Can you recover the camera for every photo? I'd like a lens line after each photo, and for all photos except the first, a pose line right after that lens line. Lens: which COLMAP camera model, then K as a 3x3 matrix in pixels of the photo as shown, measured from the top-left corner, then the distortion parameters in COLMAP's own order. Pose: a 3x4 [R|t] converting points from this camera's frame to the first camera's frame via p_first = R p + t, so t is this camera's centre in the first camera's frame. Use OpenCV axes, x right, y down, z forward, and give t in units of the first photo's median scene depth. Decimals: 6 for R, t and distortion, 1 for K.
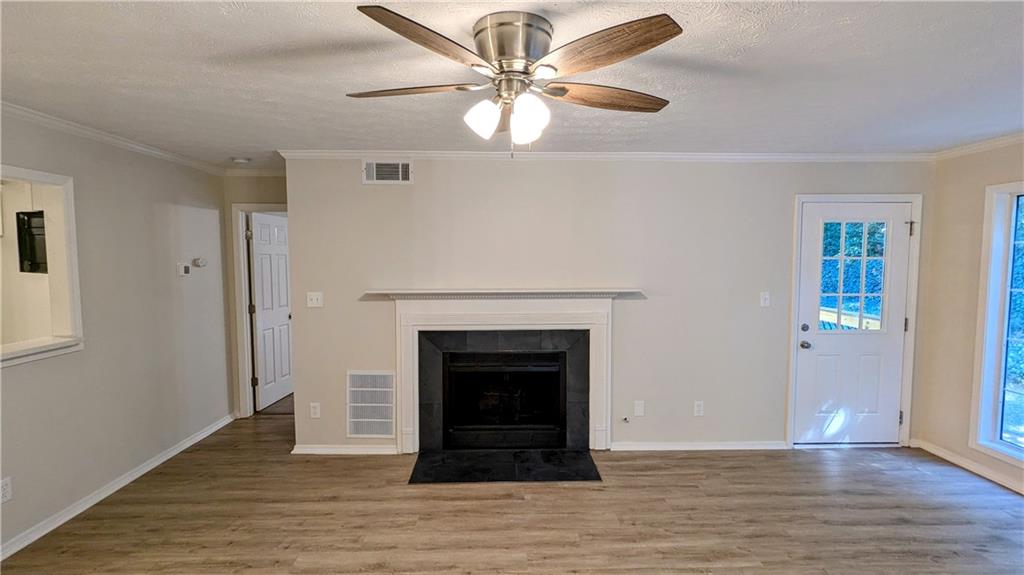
lens RADIAL K [[481.9, 0, 516.9], [0, 481.9, 291.6], [0, 0, 1]] dist [0.000496, -0.000206]
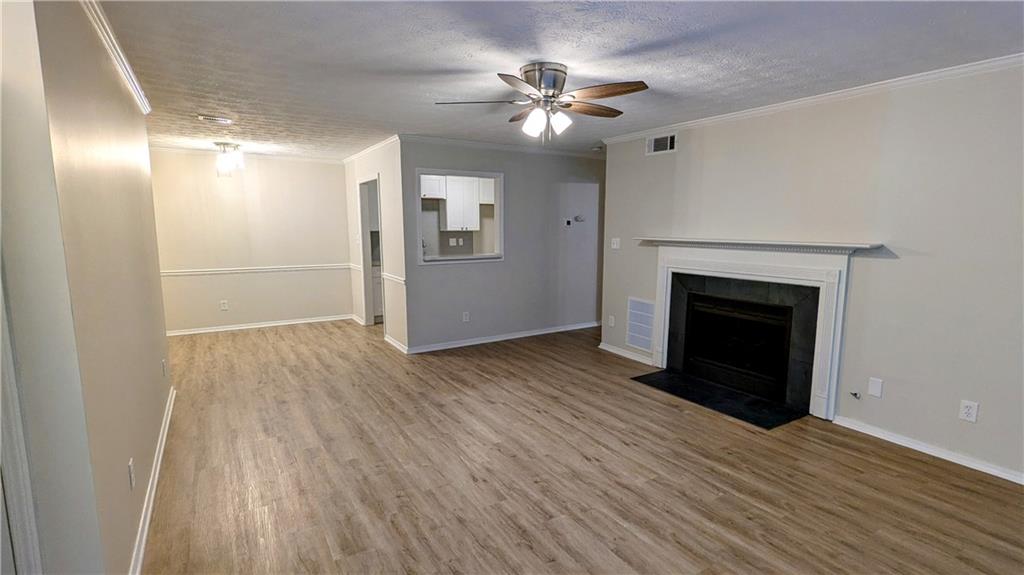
lens RADIAL K [[481.9, 0, 516.8], [0, 481.9, 291.1], [0, 0, 1]] dist [0.000496, -0.000206]
pose [[0.512379, 0.121465, -0.850126, 0.647976], [-0.063317, 0.992595, 0.103659, 0.026746], [0.856422, 0.000715, 0.516276, 0.019327]]
